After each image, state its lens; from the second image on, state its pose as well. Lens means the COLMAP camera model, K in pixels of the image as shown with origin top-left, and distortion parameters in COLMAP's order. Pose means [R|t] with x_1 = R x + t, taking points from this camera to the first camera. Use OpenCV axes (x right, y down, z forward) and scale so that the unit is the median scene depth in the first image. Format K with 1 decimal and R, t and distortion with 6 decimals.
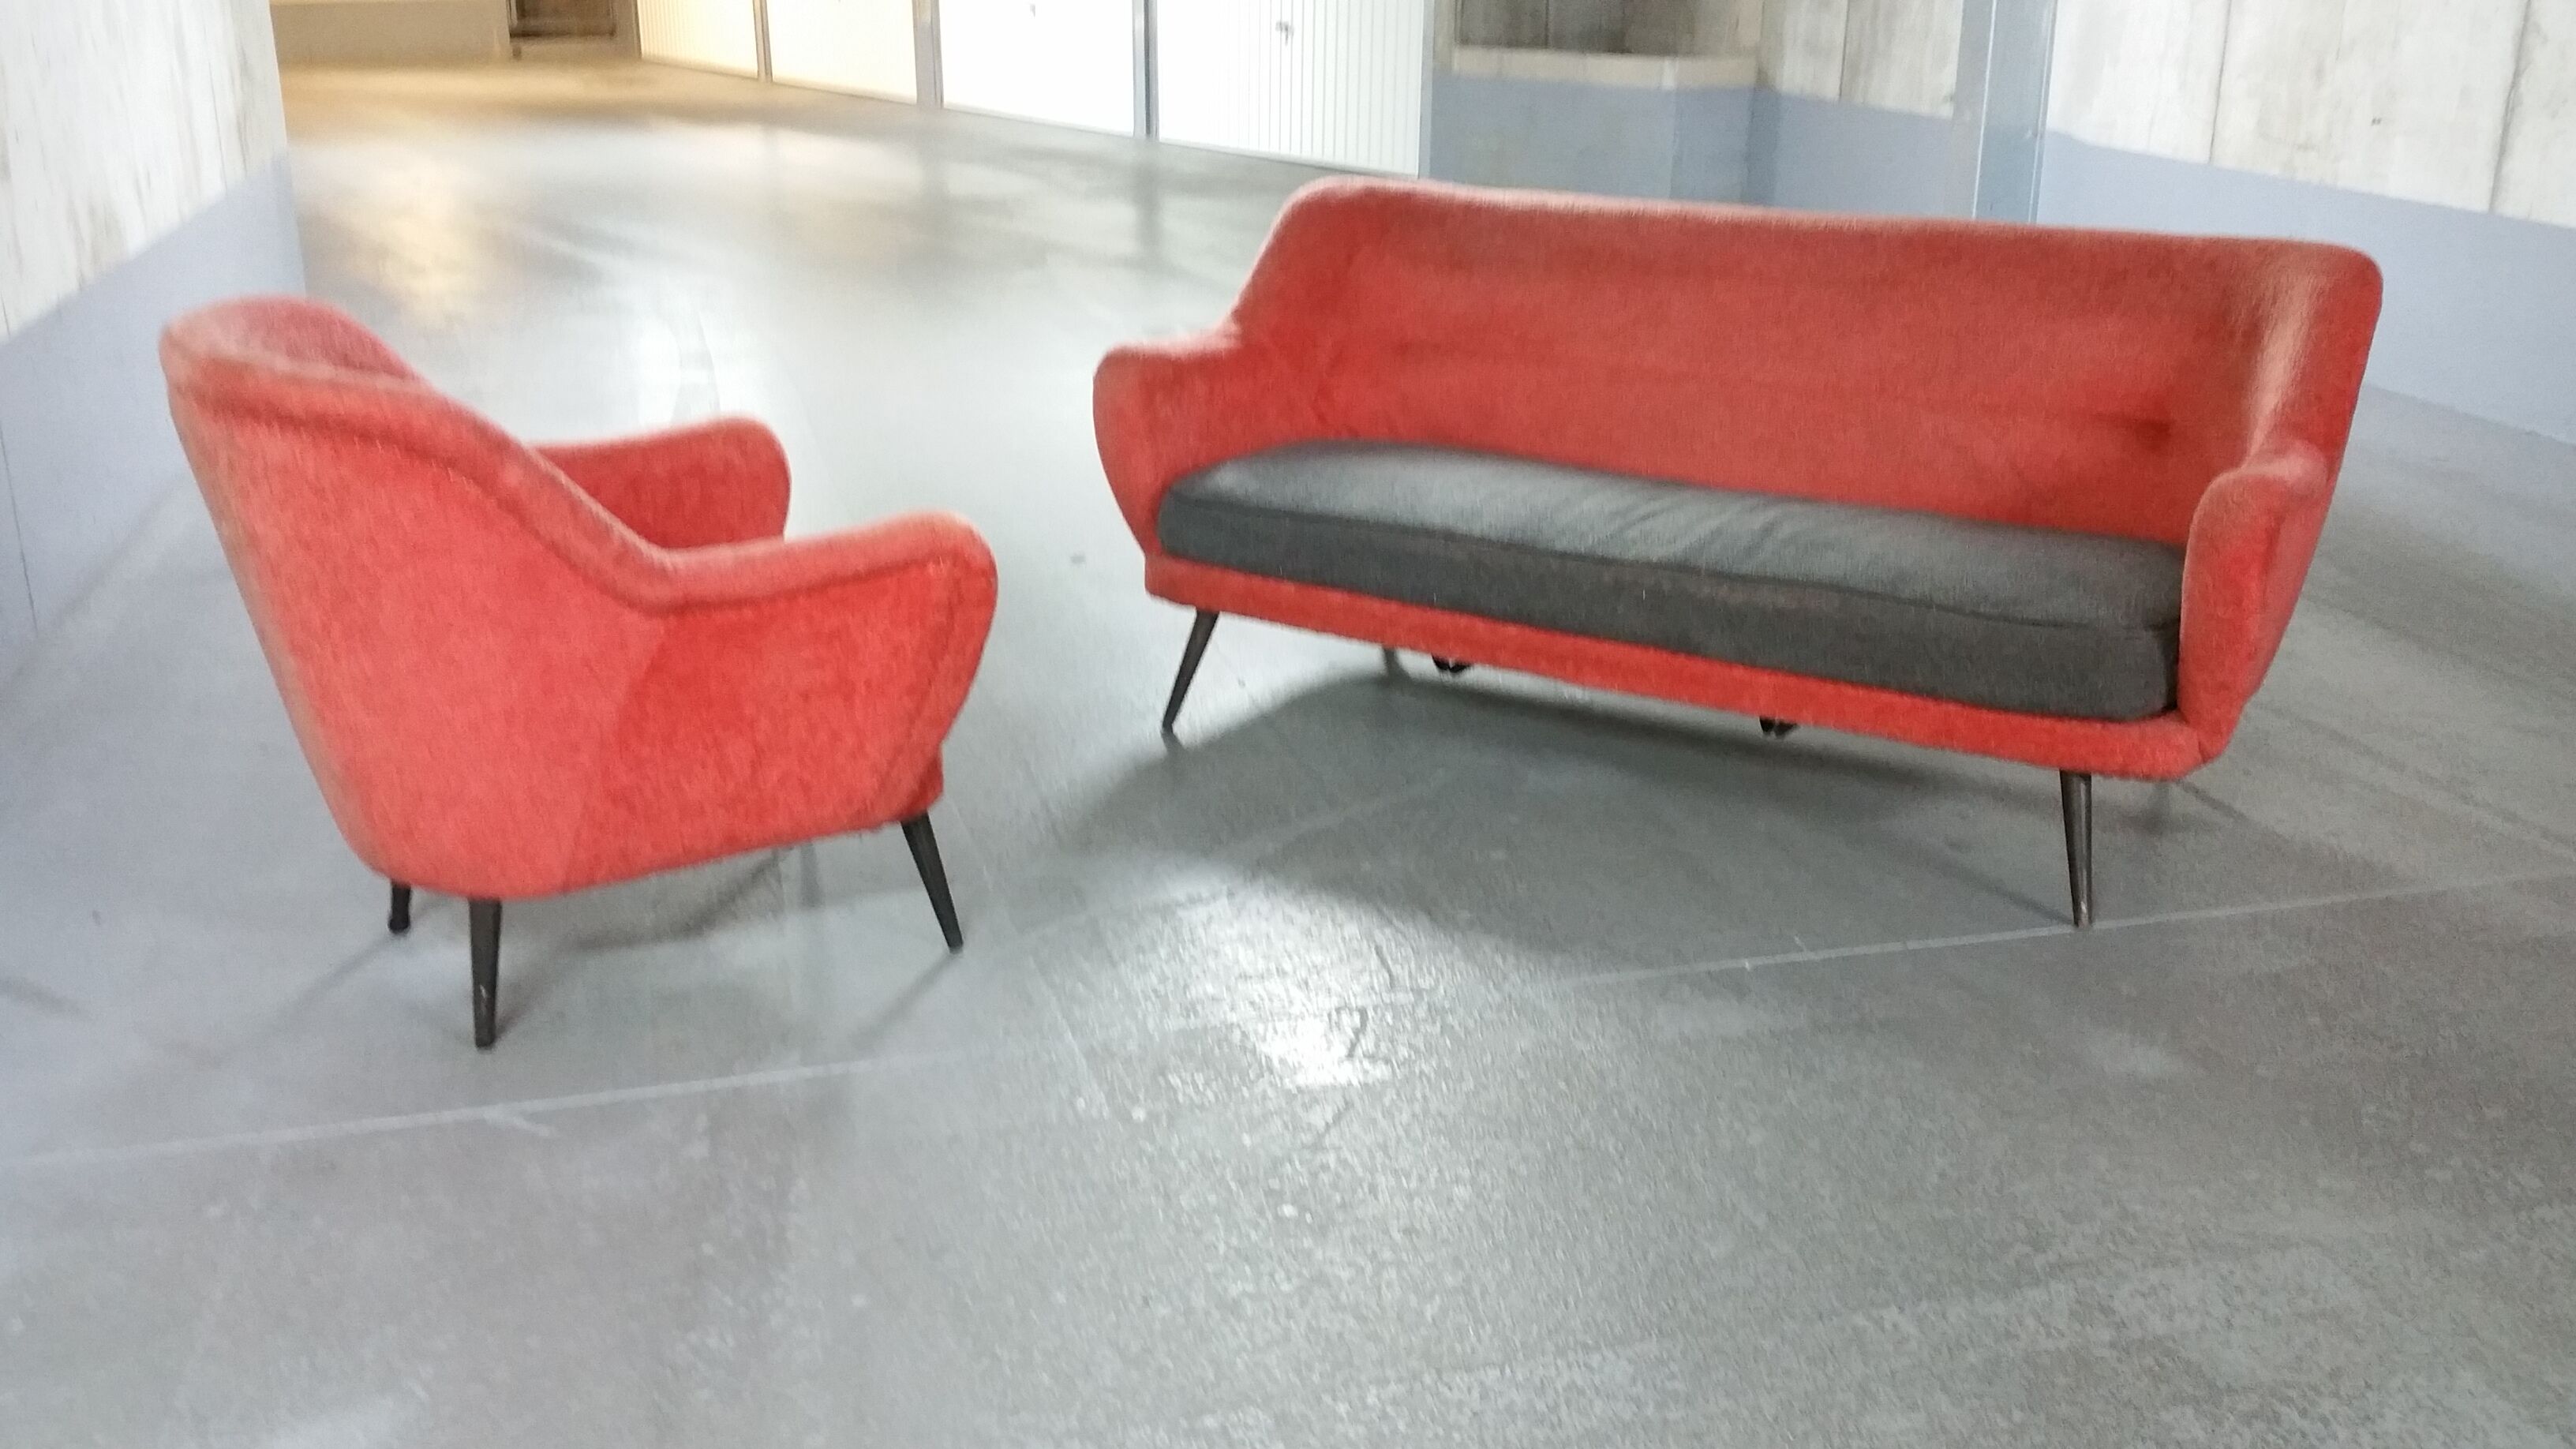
lens RADIAL K [[2324.6, 0, 1288.0], [0, 2324.6, 724.5], [0, 0, 1]] dist [0.162084, -0.357803]
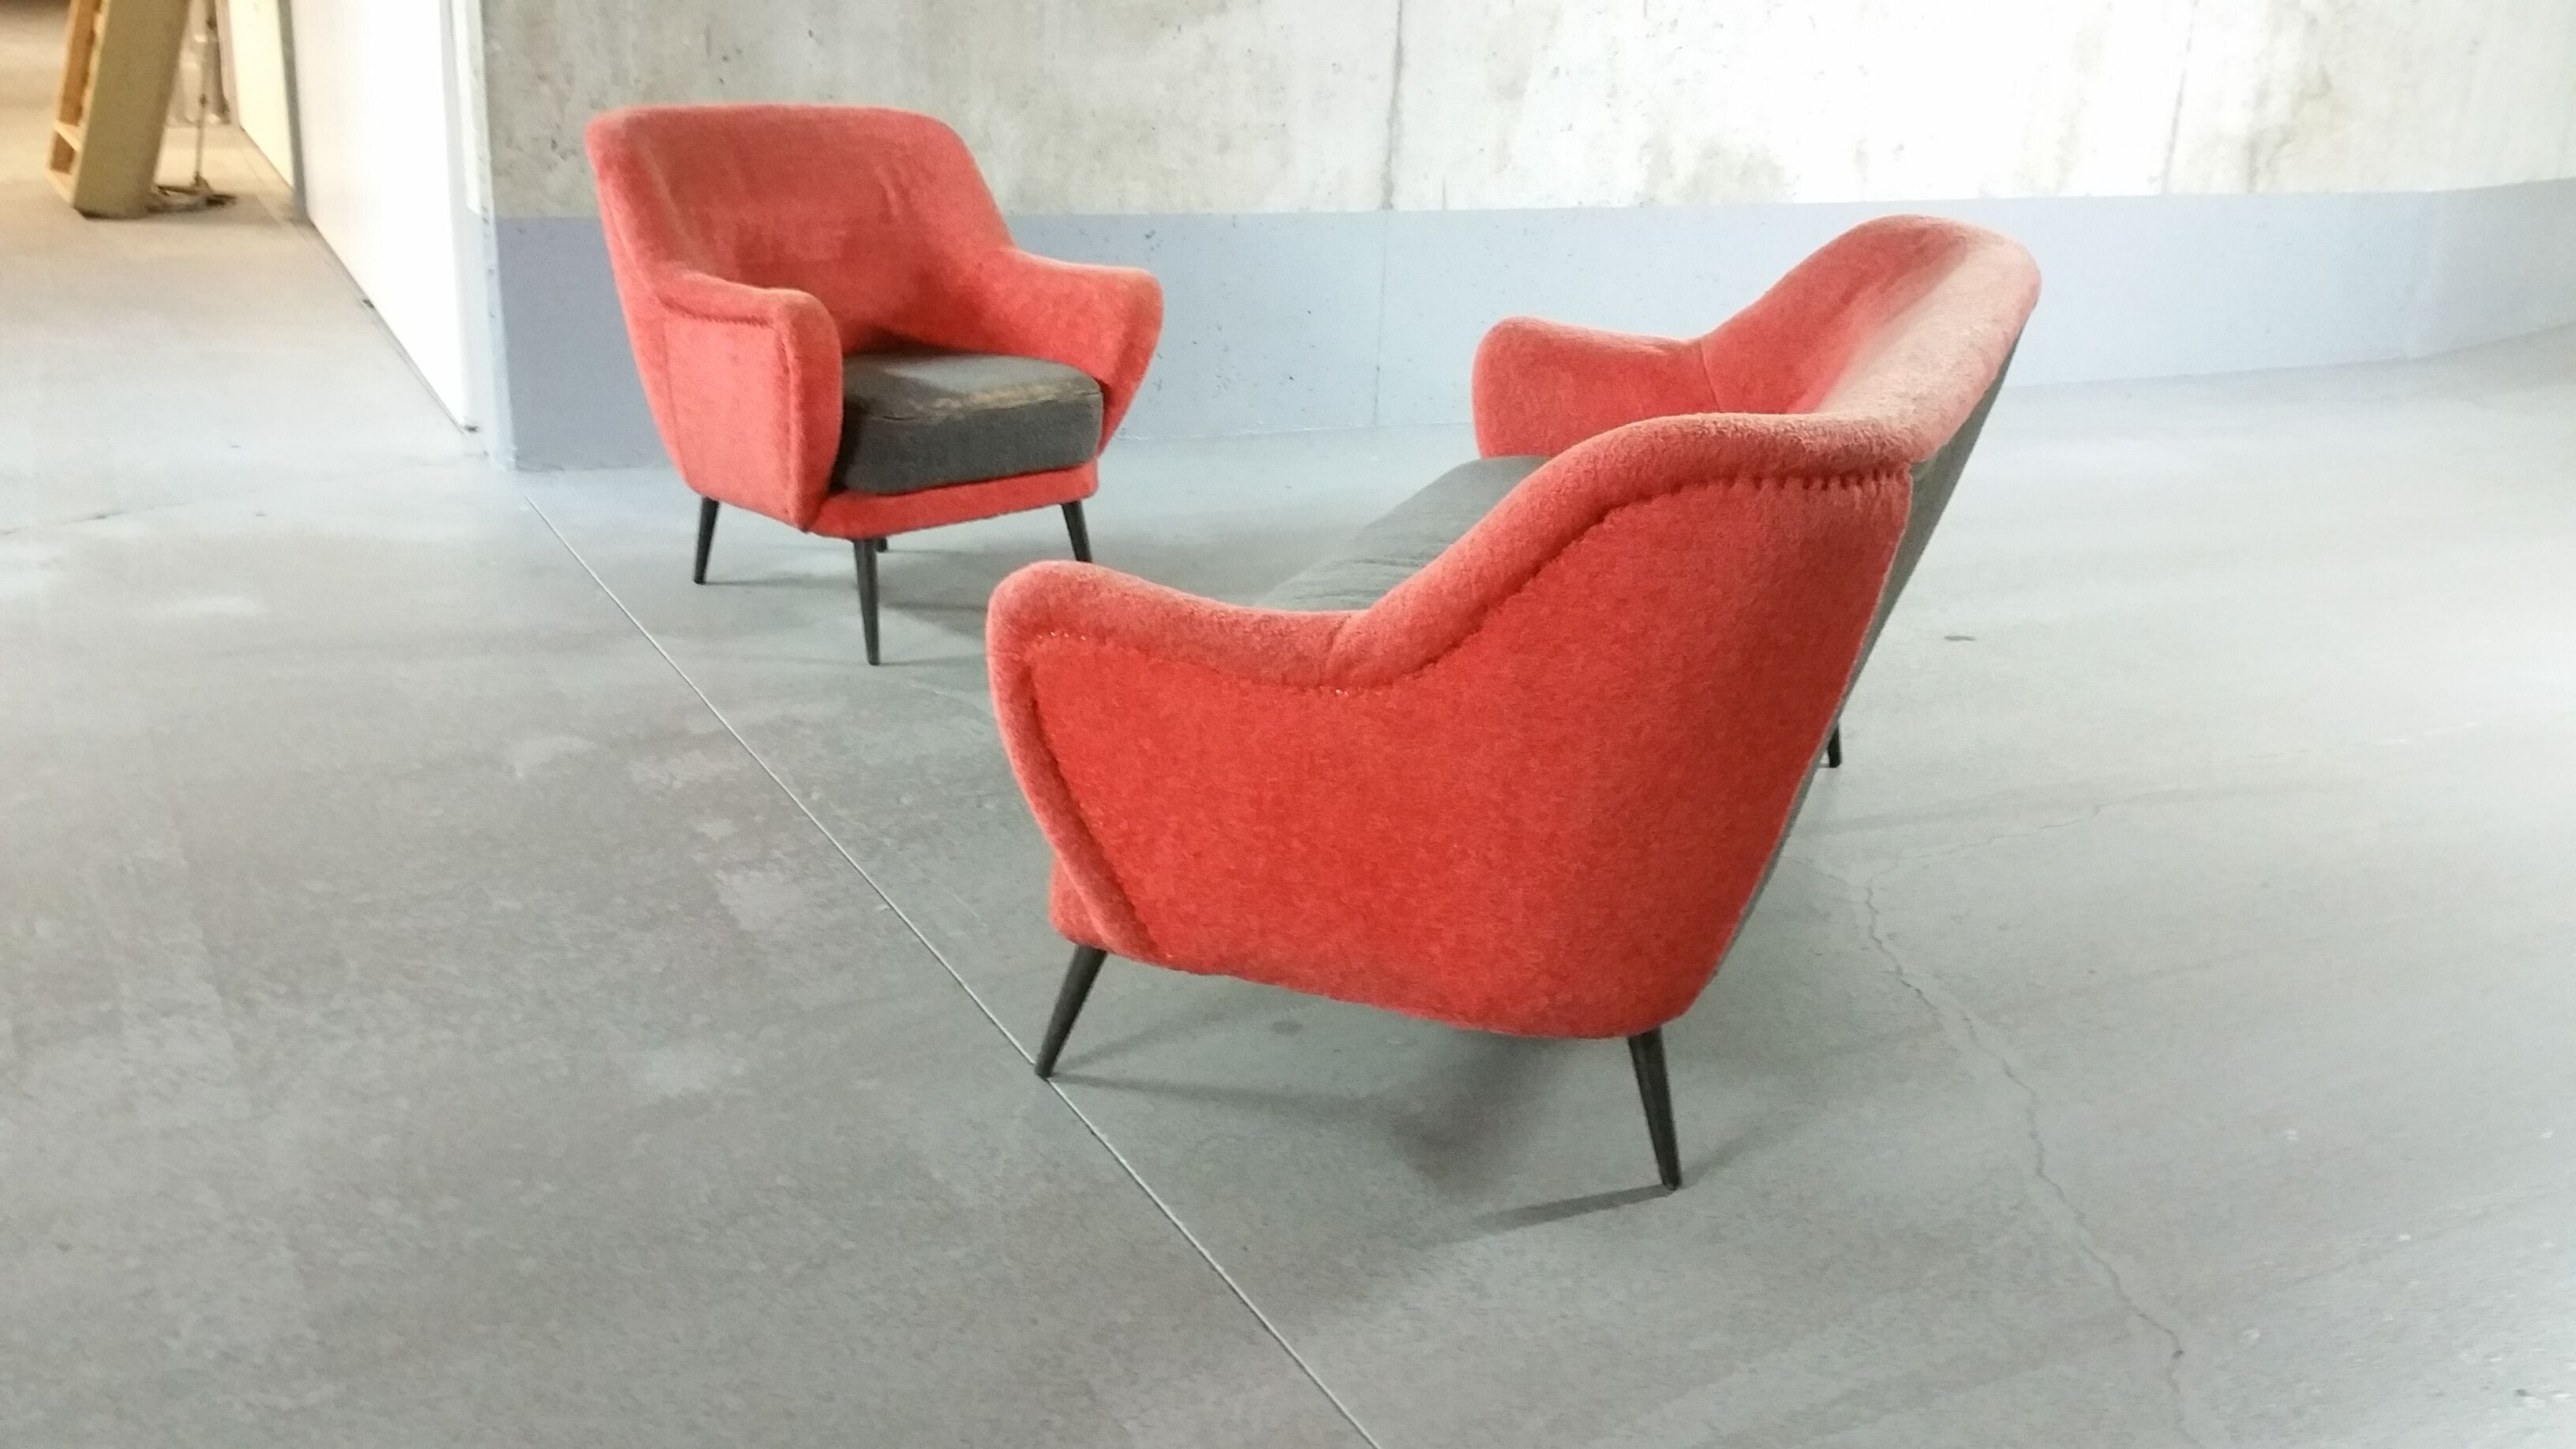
lens RADIAL K [[2324.6, 0, 1288.0], [0, 2324.6, 724.5], [0, 0, 1]] dist [0.162084, -0.357803]
pose [[0.234370, 0.325990, -0.915861, 0.957117], [-0.359551, 0.904364, 0.229888, -0.218239], [0.903213, 0.275420, 0.329166, 0.697880]]
